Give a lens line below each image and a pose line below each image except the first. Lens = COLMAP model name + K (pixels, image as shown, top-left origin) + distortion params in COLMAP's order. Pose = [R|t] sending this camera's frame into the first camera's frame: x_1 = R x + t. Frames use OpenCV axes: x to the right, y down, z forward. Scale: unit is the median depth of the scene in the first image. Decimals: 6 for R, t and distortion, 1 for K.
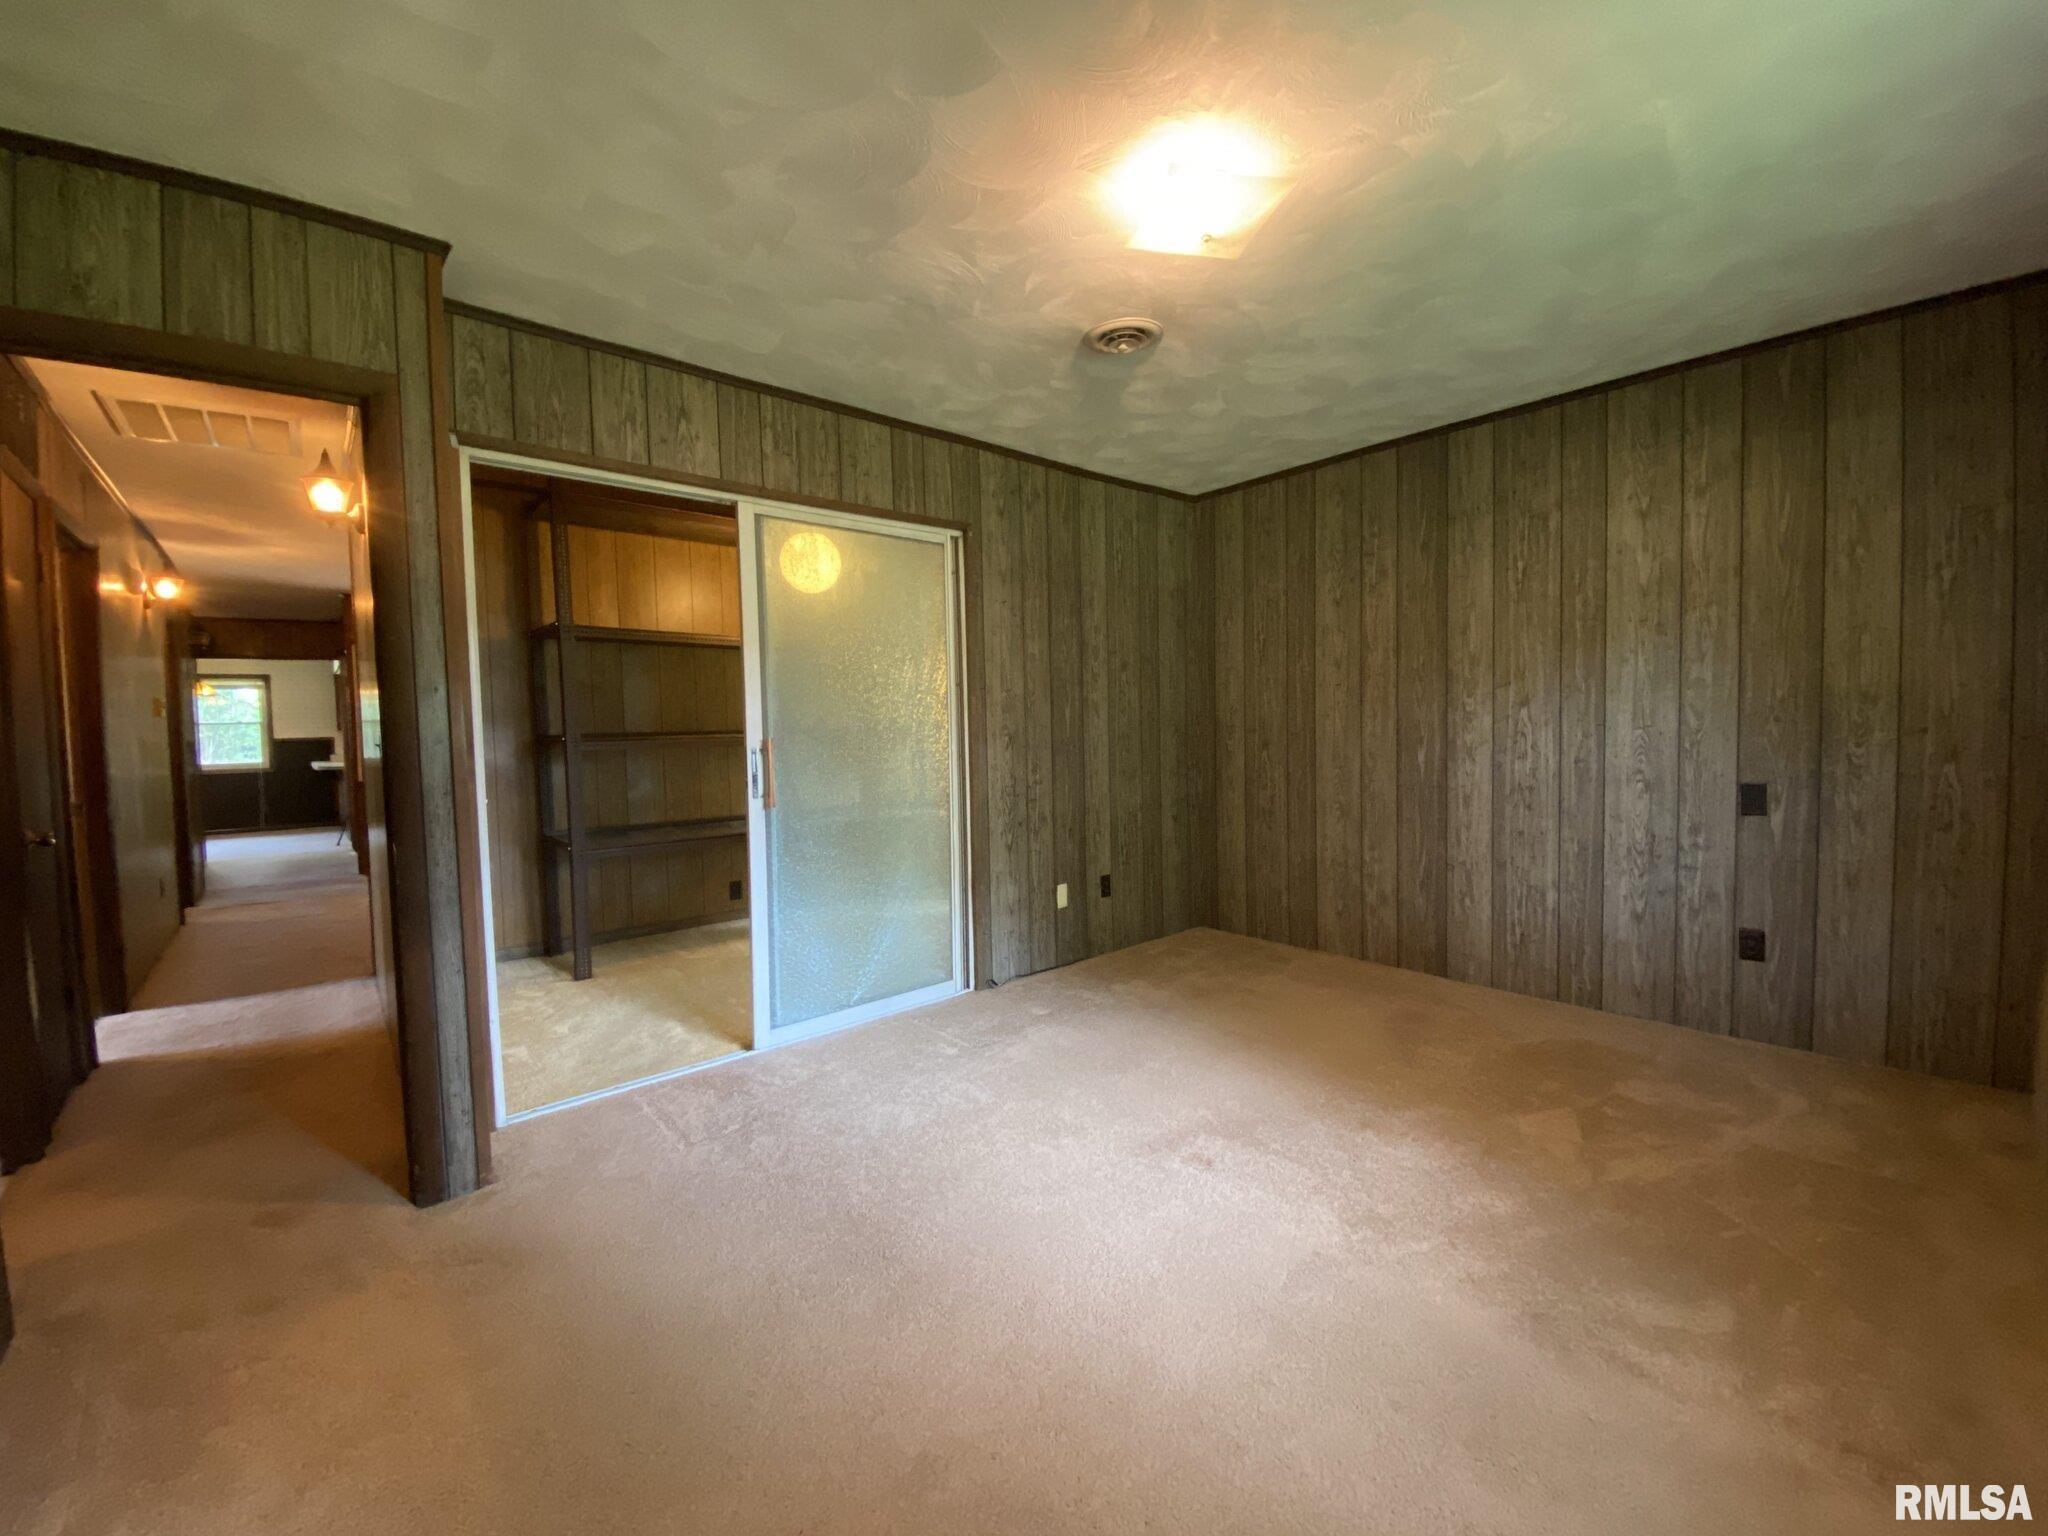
lens RADIAL K [[837.5, 0, 1029.9], [0, 837.5, 757.6], [0, 0, 1]] dist [-0.004309, -0.011841]
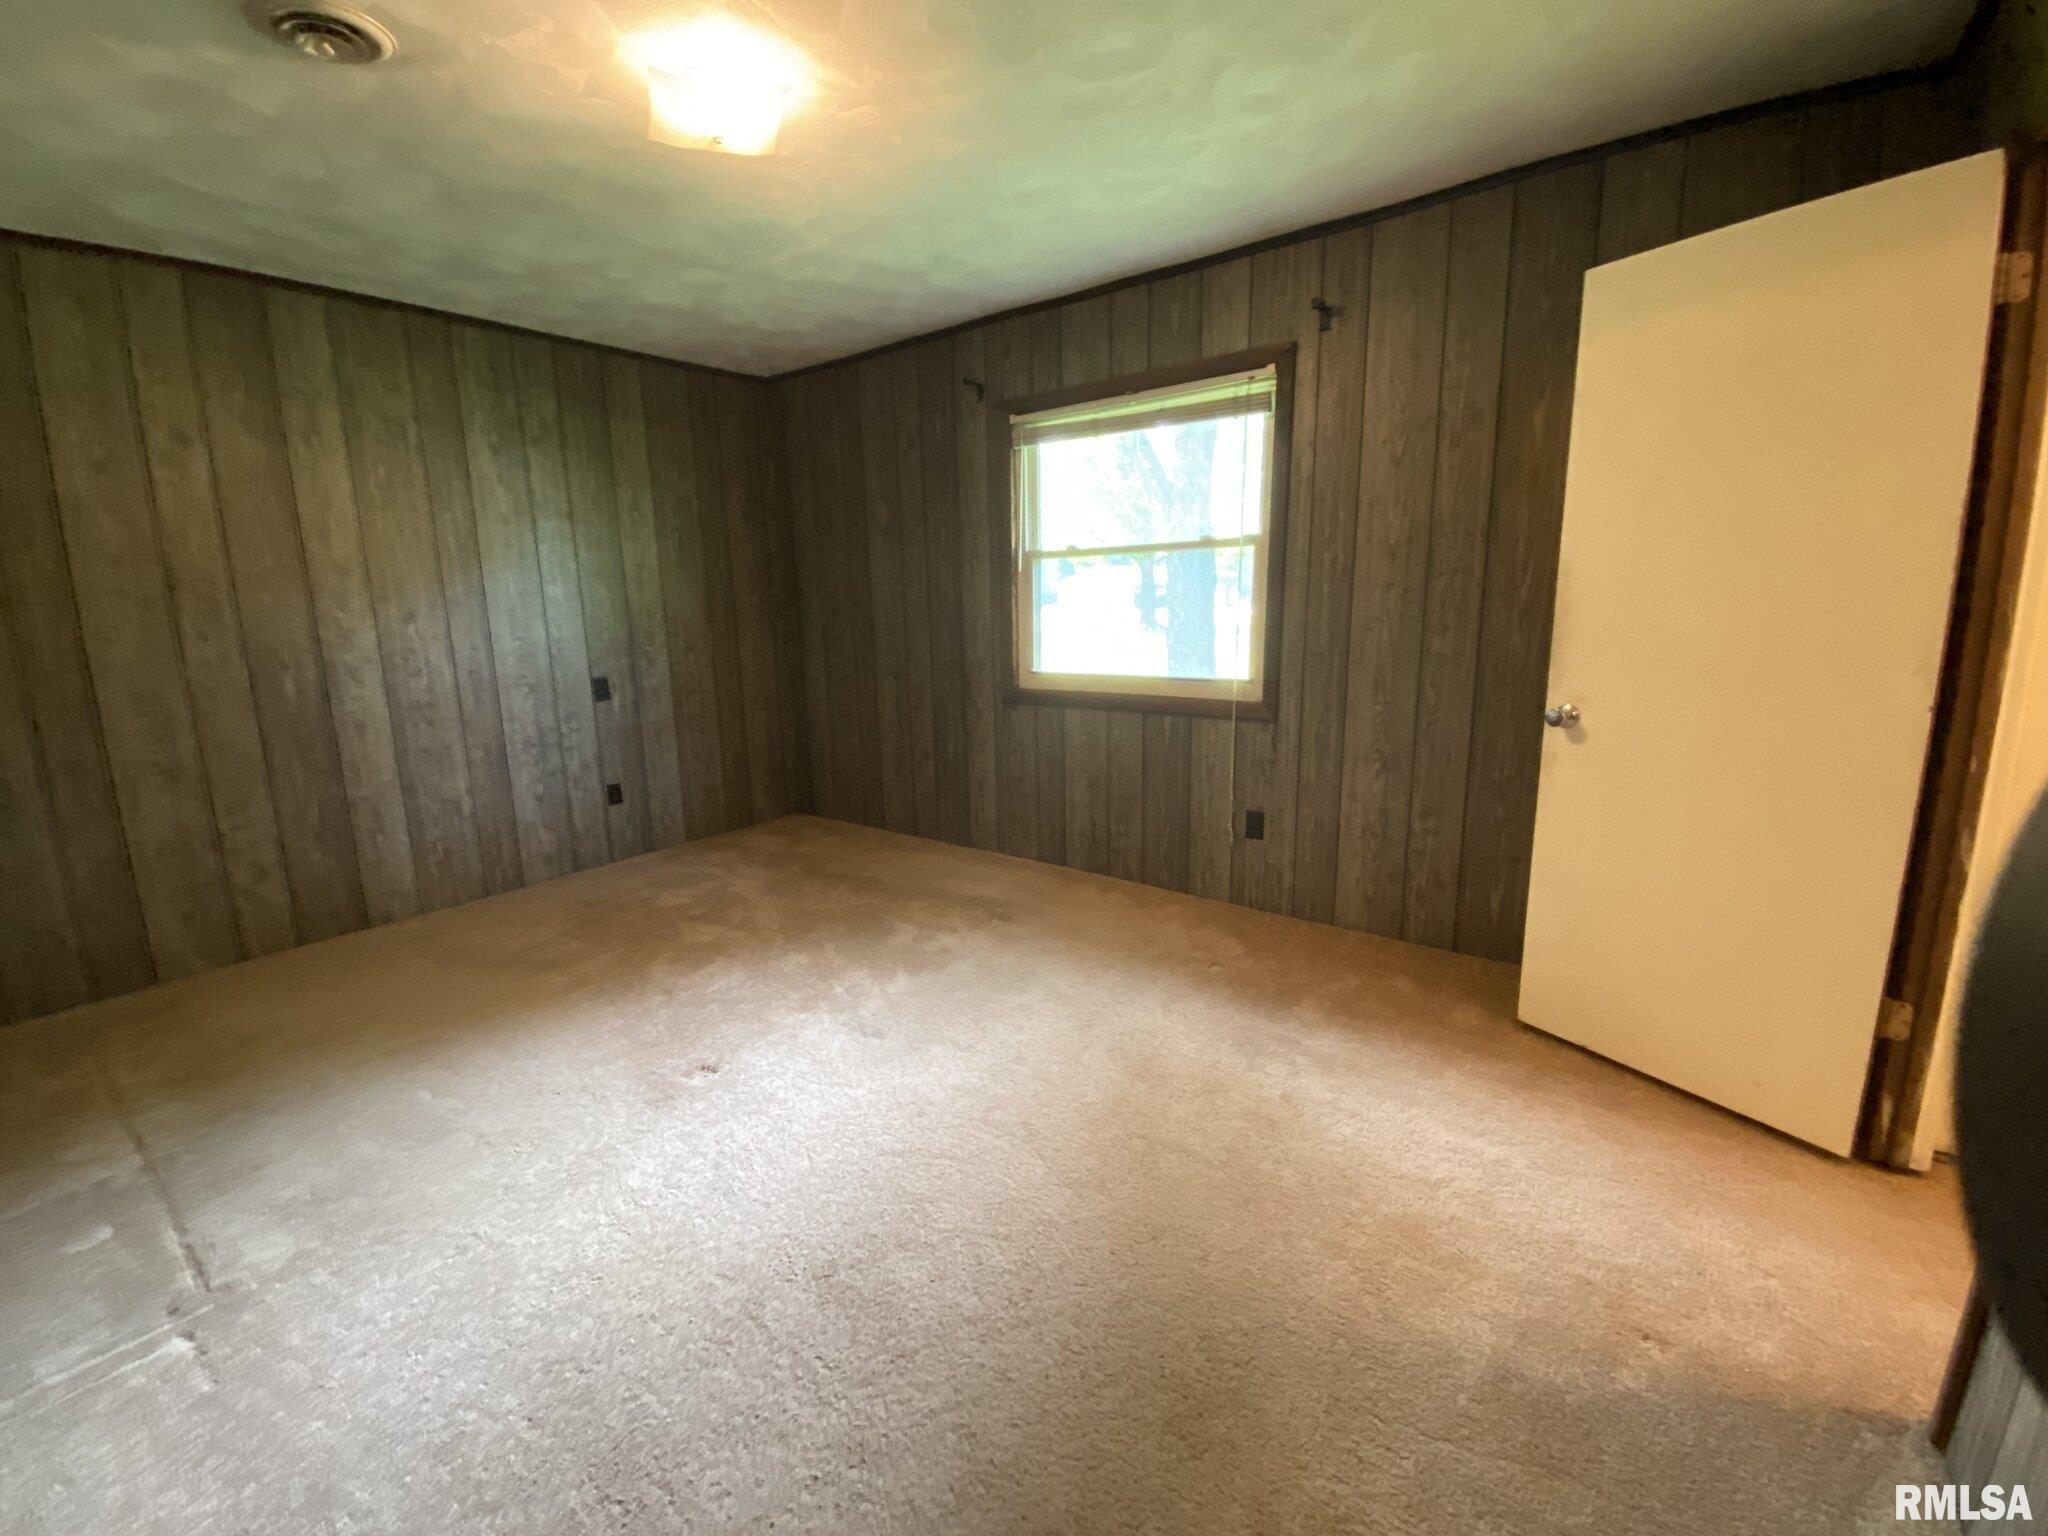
lens RADIAL K [[837.5, 0, 1019.9], [0, 837.5, 762.5], [0, 0, 1]] dist [-0.004309, -0.011841]
pose [[-0.216333, -0.159759, 0.963160, -0.577479], [0.070656, 0.981372, 0.178650, -0.025652], [-0.973760, 0.106701, -0.201015, 0.573709]]
